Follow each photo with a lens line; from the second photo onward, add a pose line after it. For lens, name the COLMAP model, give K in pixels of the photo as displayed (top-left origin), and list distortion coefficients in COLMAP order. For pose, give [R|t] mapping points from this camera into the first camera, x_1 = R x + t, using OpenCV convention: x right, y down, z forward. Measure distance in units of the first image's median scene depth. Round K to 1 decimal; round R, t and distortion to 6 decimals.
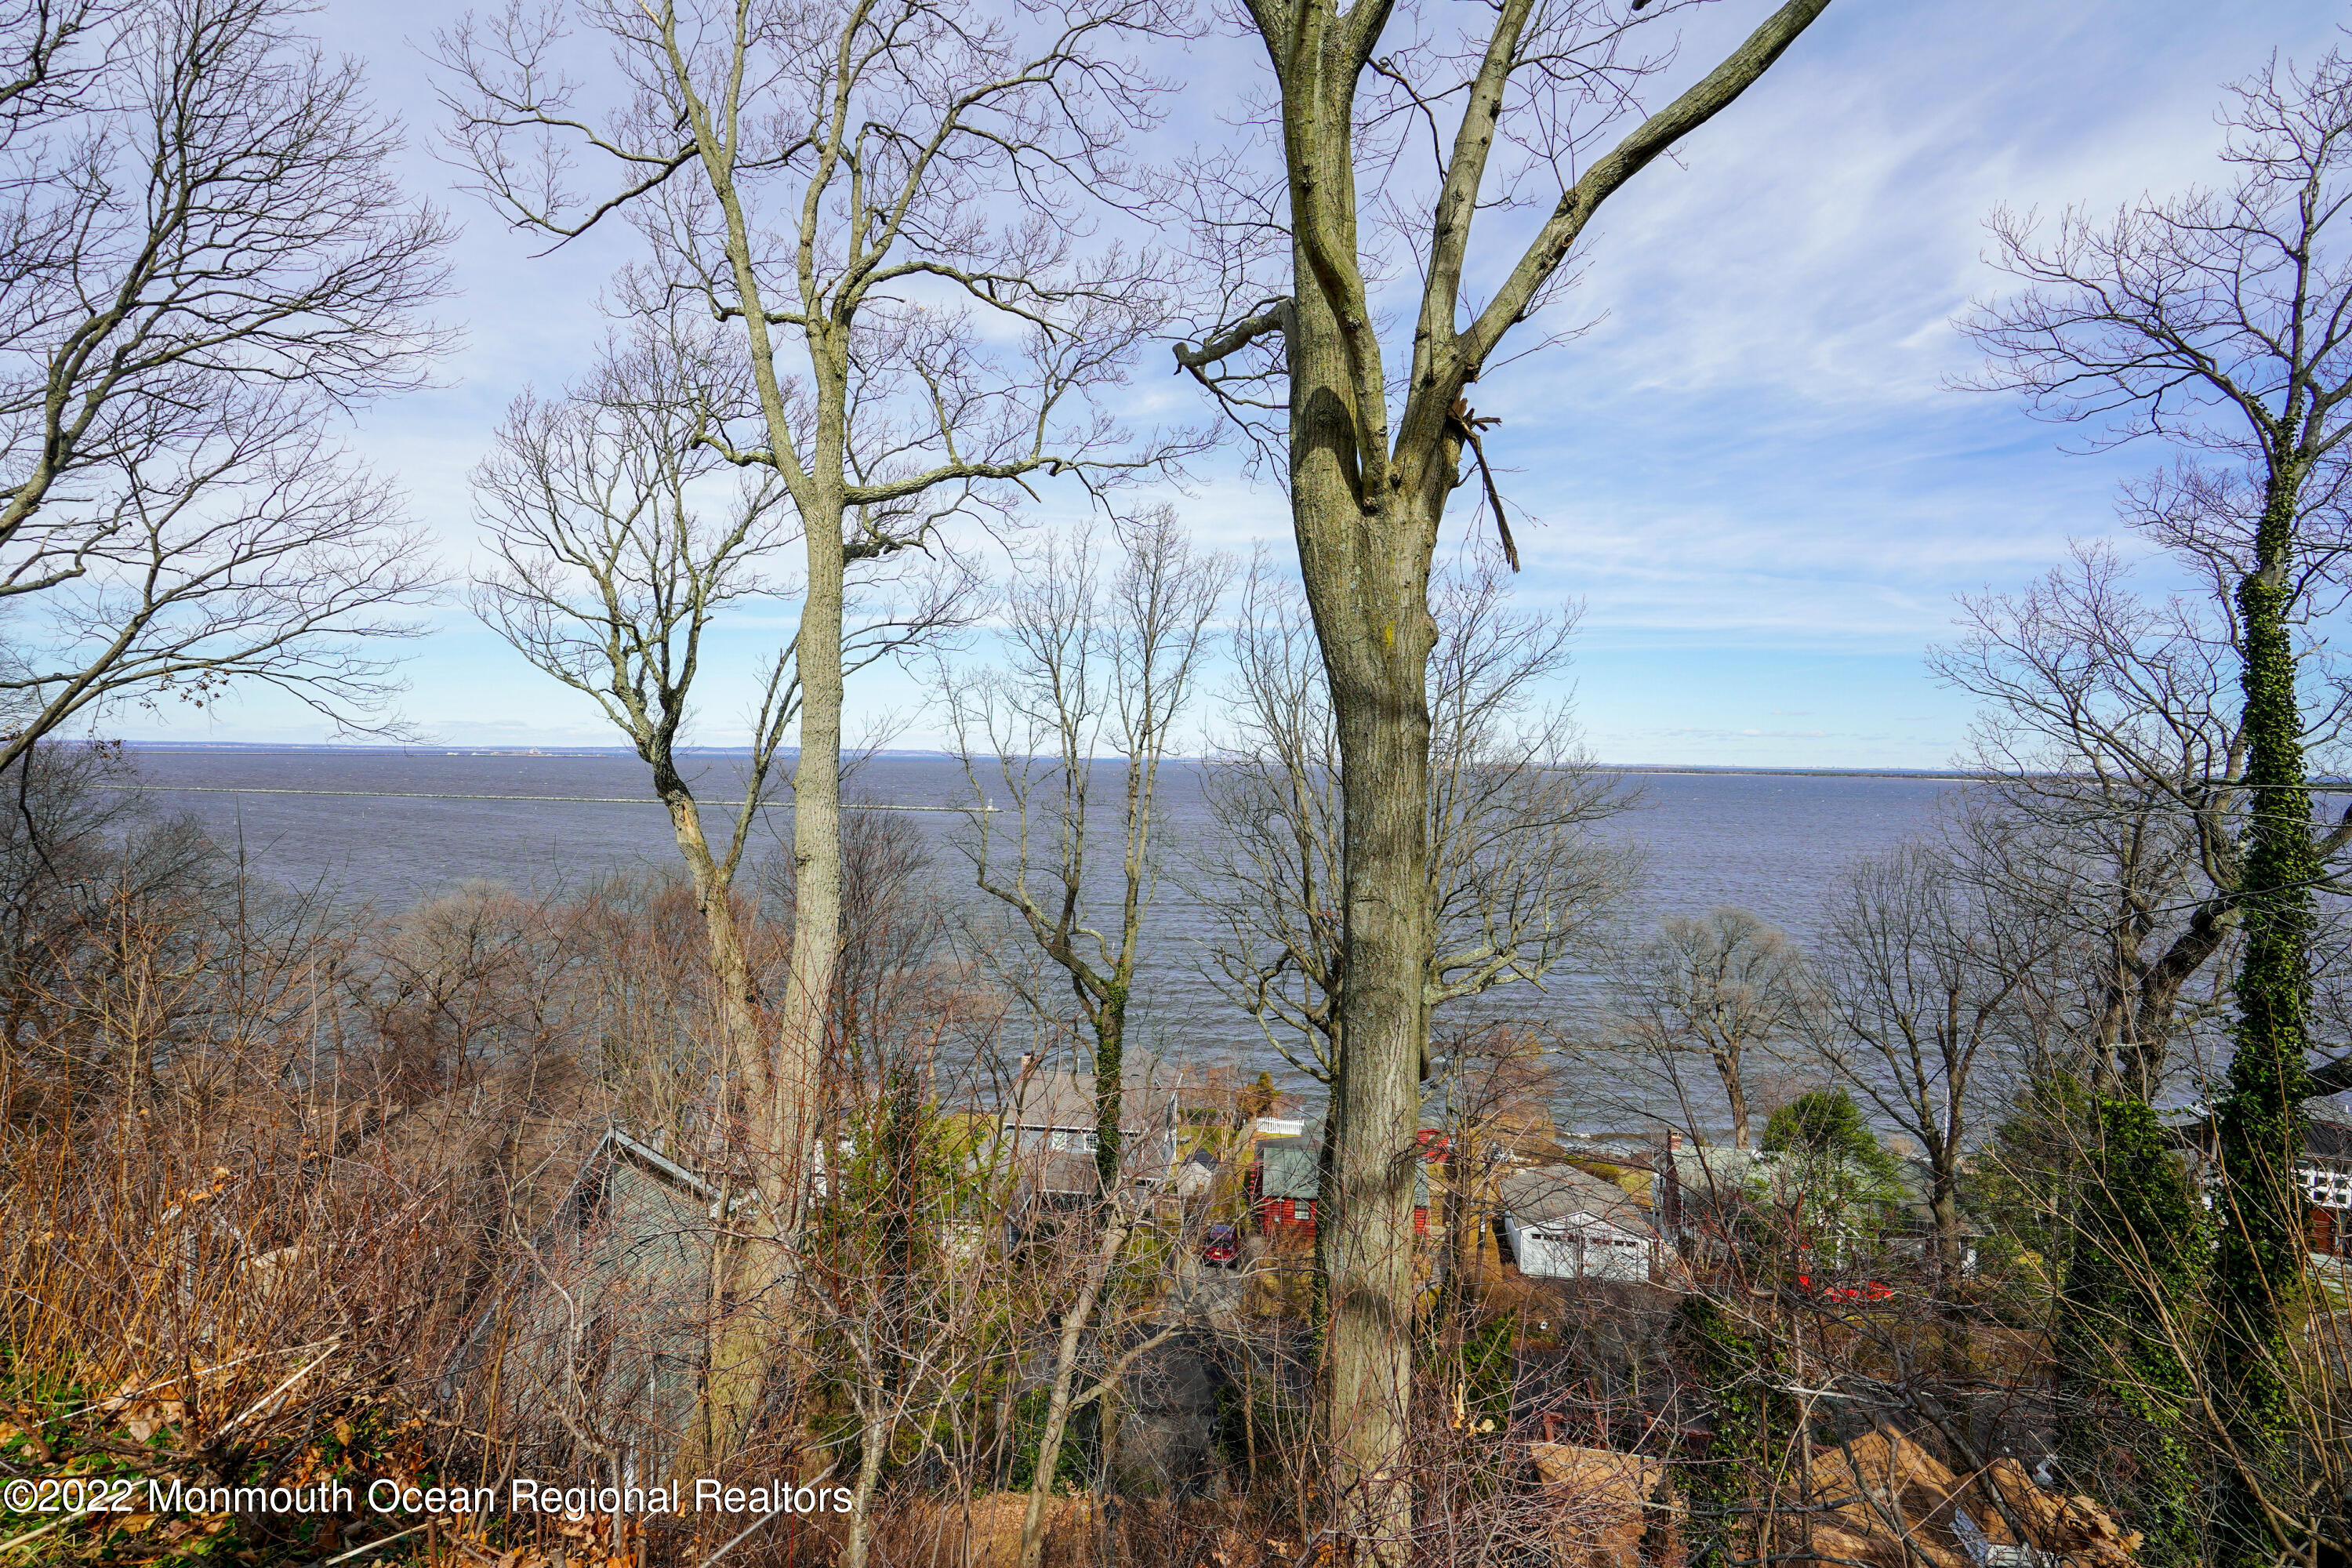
lens RADIAL K [[1067.0, 0, 1186.8], [0, 1067.0, 794.1], [0, 0, 1]] dist [0.001450, 0.000829]
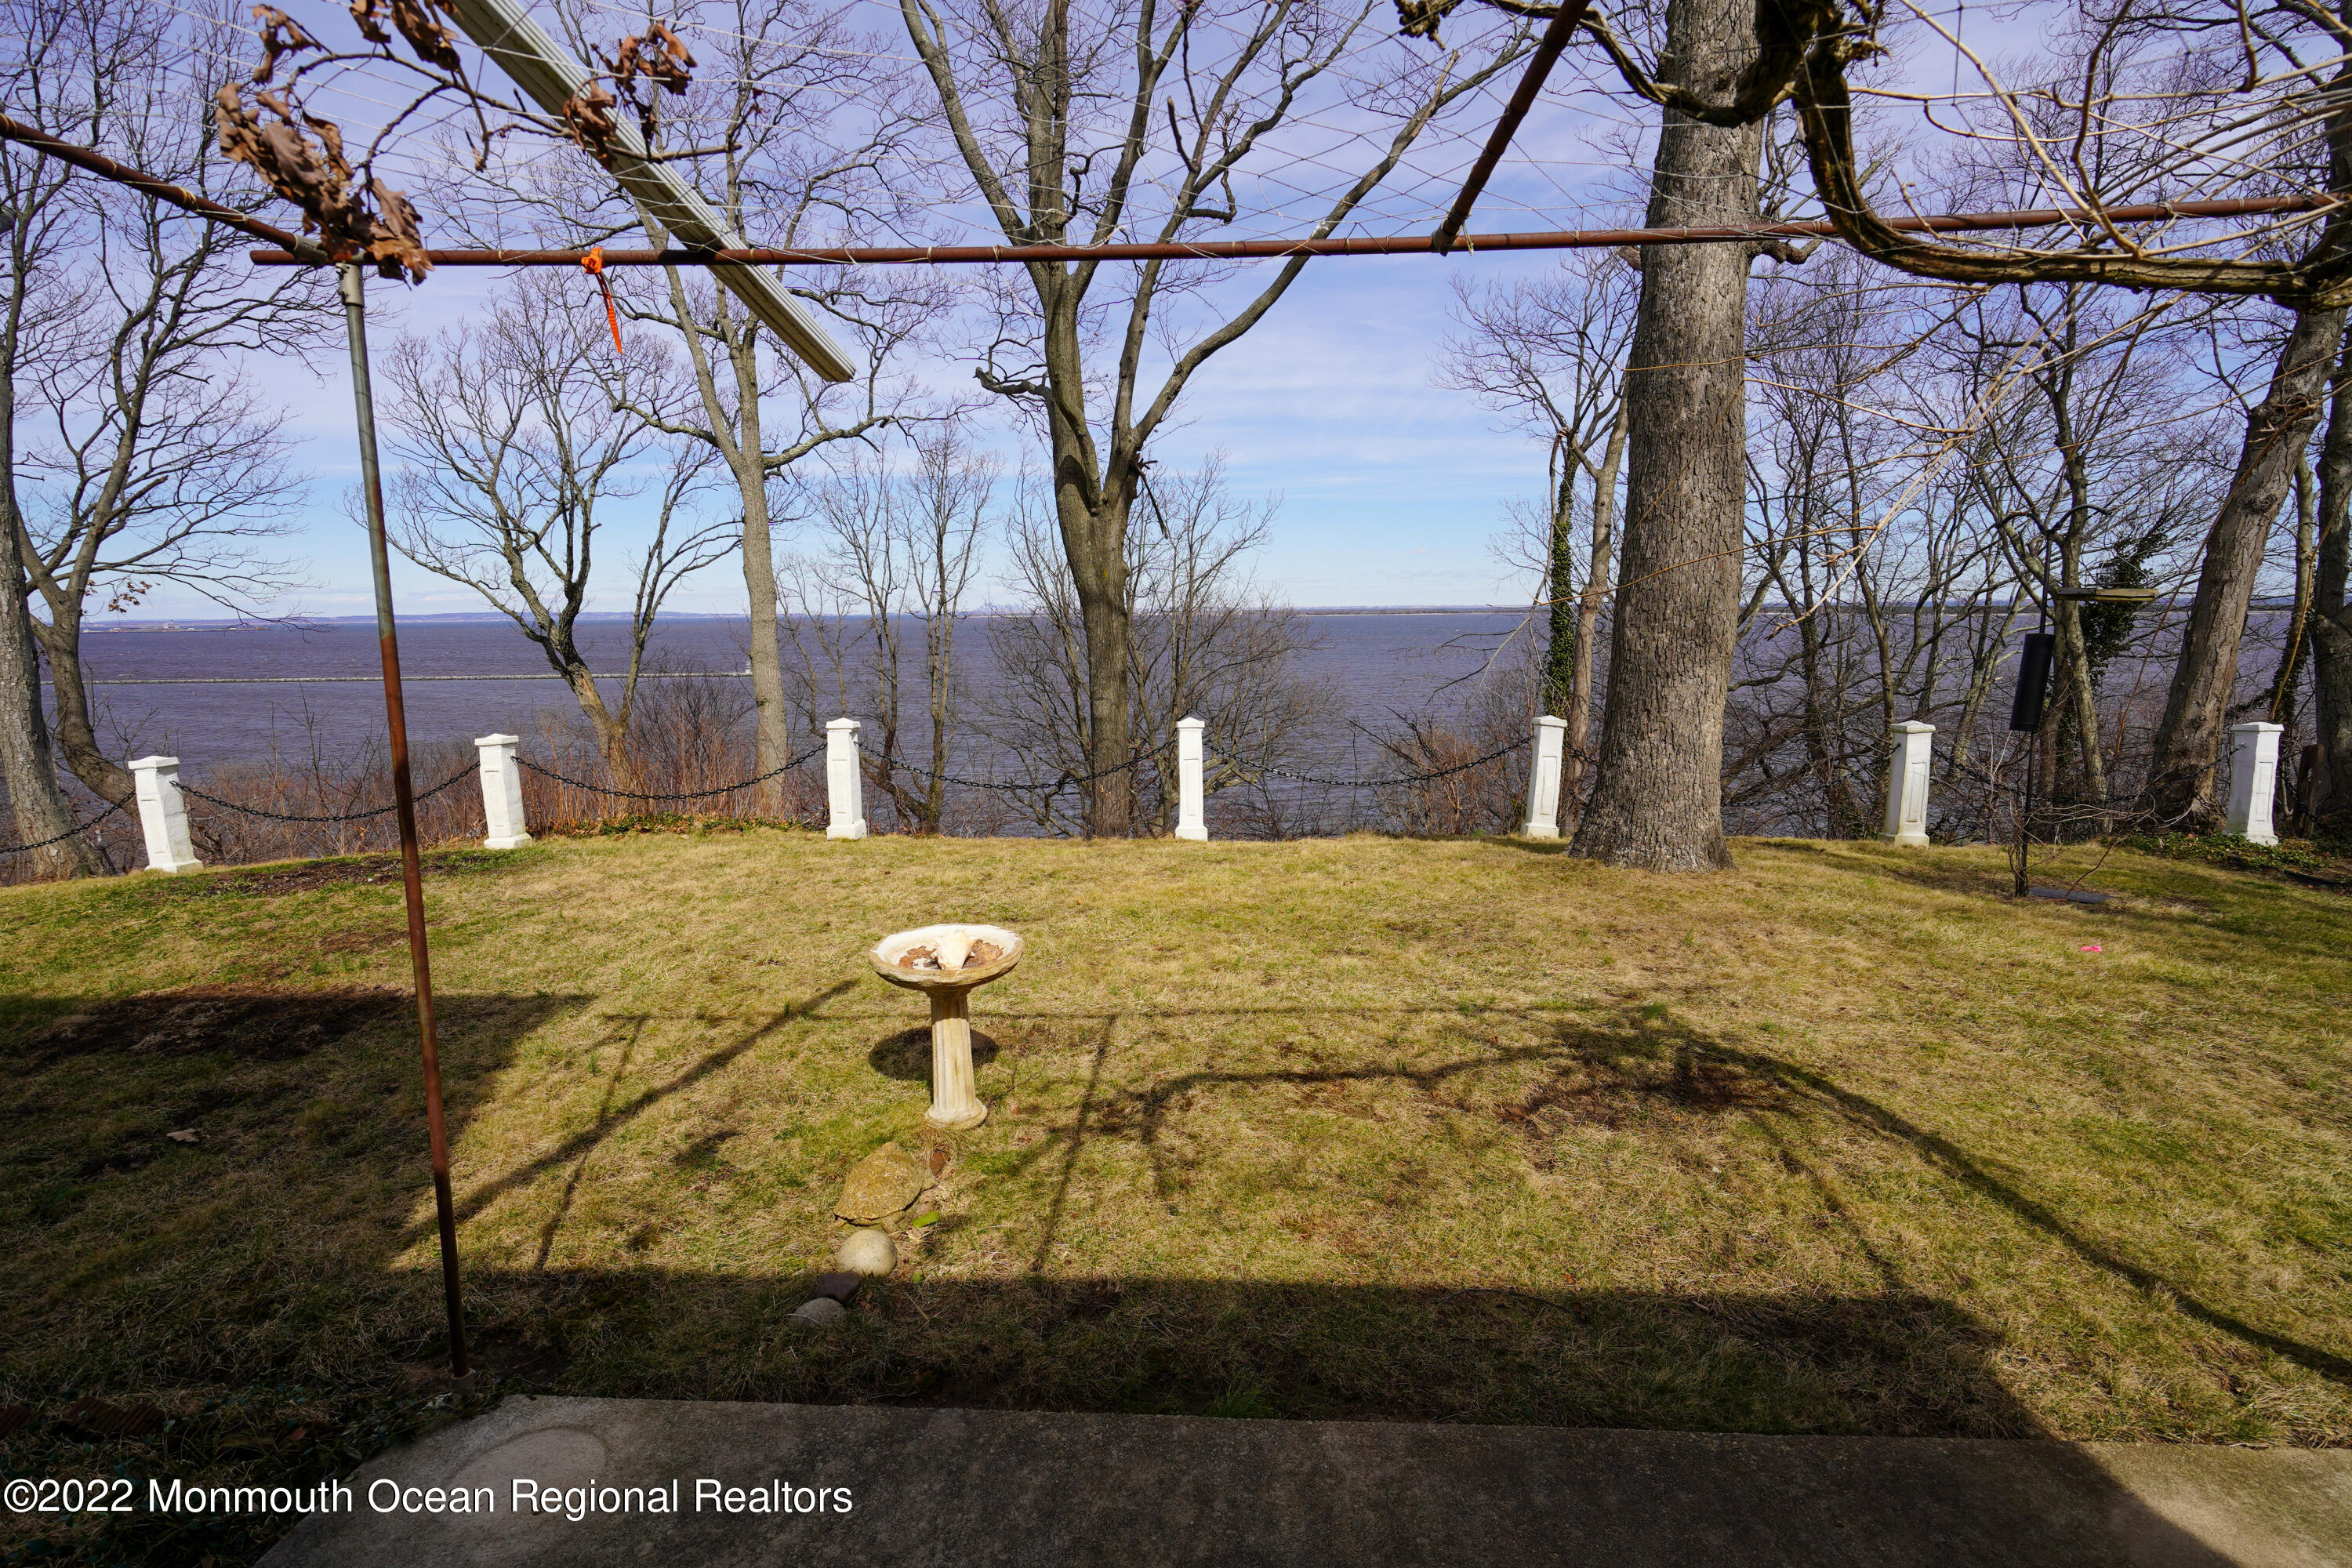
lens RADIAL K [[1067.0, 0, 1186.8], [0, 1067.0, 794.1], [0, 0, 1]] dist [0.001450, 0.000829]
pose [[0.976813, -0.063441, 0.204477, -0.043980], [0.034678, 0.989360, 0.141298, -0.003881], [-0.211266, -0.130931, 0.968620, -0.434847]]
